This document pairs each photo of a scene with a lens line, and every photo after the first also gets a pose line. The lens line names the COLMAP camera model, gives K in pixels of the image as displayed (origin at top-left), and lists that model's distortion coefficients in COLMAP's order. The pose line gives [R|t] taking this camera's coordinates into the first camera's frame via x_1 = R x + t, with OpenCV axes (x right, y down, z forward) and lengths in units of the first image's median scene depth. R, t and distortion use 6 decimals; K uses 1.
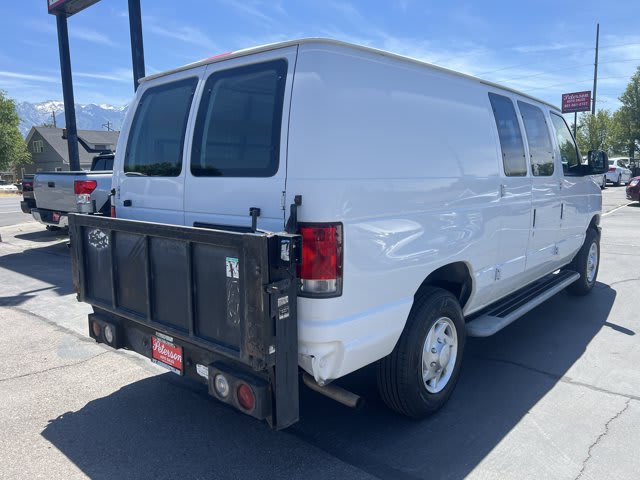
lens RADIAL K [[494.9, 0, 321.9], [0, 494.9, 250.0], [0, 0, 1]] dist [-0.003400, -0.005734]
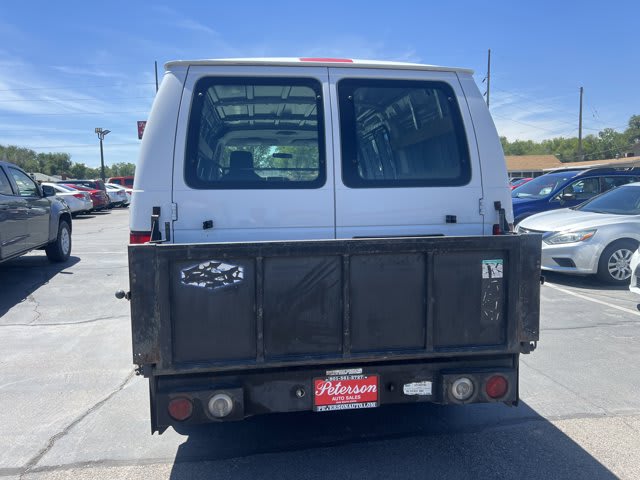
lens RADIAL K [[481.4, 0, 320.0], [0, 481.4, 240.0], [0, 0, 1]] dist [0.043652, -0.001386]
pose [[0.650644, -0.078040, 0.755363, -0.968355], [0.124331, 0.992230, -0.004583, -0.054531], [-0.749136, 0.096897, 0.655291, 0.460524]]
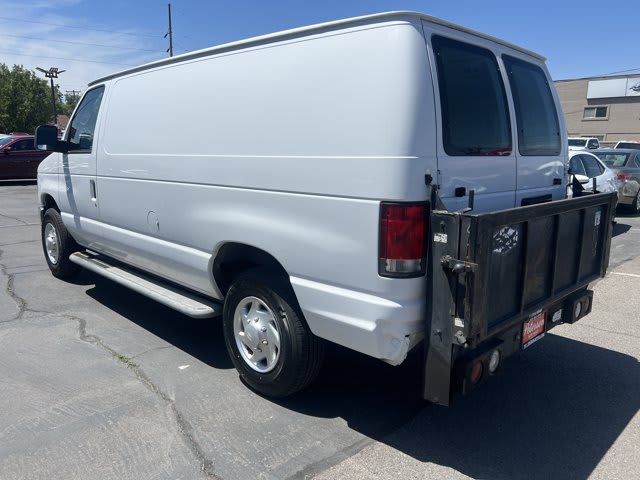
lens RADIAL K [[481.4, 0, 320.0], [0, 481.4, 240.0], [0, 0, 1]] dist [0.043652, -0.001386]
pose [[0.061666, -0.175541, 0.982539, -1.312764], [0.139040, 0.976325, 0.165704, -0.201166], [-0.988365, 0.126394, 0.084613, 1.340351]]
